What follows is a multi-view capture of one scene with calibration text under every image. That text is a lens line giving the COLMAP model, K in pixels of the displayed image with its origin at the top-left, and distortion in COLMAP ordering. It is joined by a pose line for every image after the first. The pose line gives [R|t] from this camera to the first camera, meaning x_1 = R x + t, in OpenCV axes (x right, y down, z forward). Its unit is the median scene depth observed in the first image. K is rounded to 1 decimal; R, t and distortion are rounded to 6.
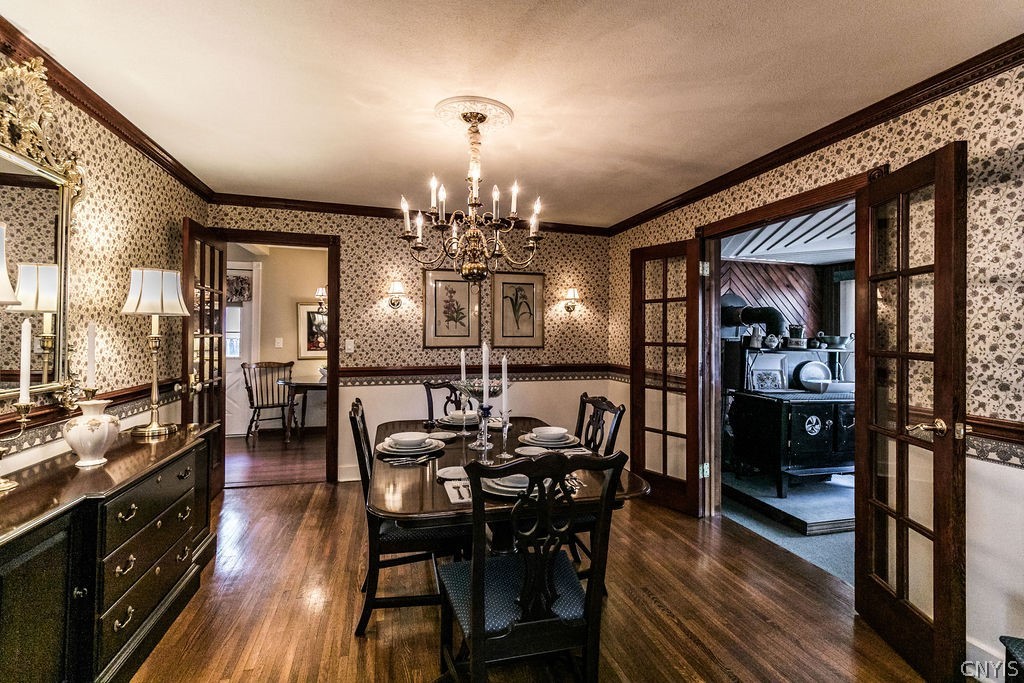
lens RADIAL K [[477.1, 0, 512.9], [0, 477.1, 332.5], [0, 0, 1]] dist [0.003572, 0.000140]
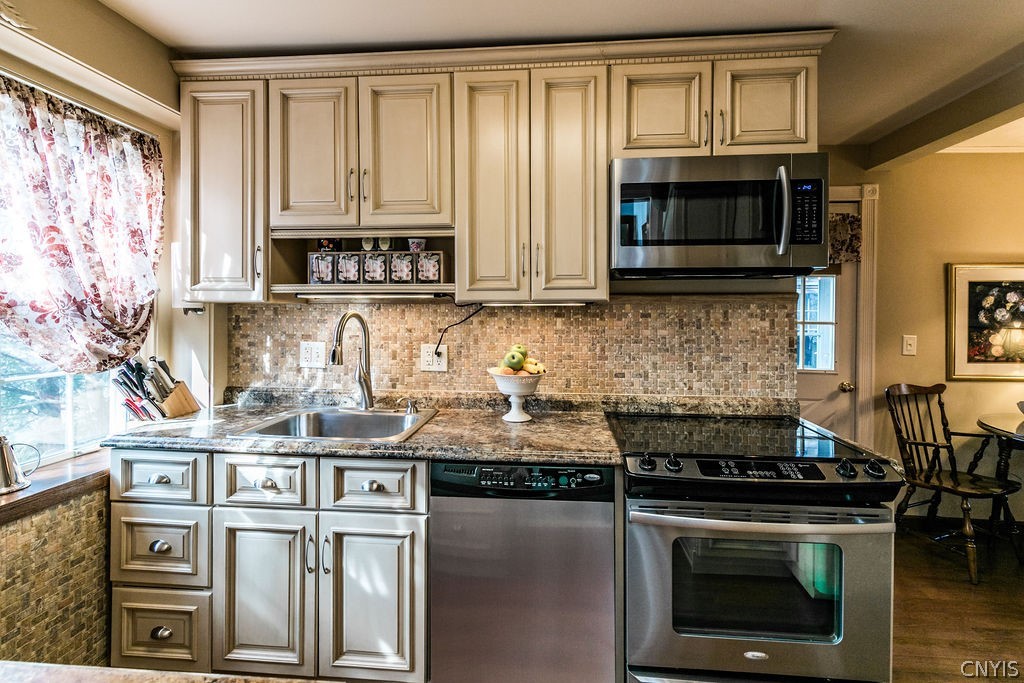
lens RADIAL K [[469.2, 0, 512.1], [0, 469.2, 319.4], [0, 0, 1]] dist [0.002158, -0.000391]
pose [[0.939846, 0.009871, -0.341455, -0.715571], [-0.002405, 0.999749, 0.022281, -0.015645], [0.341589, -0.020119, 0.939634, 0.398446]]
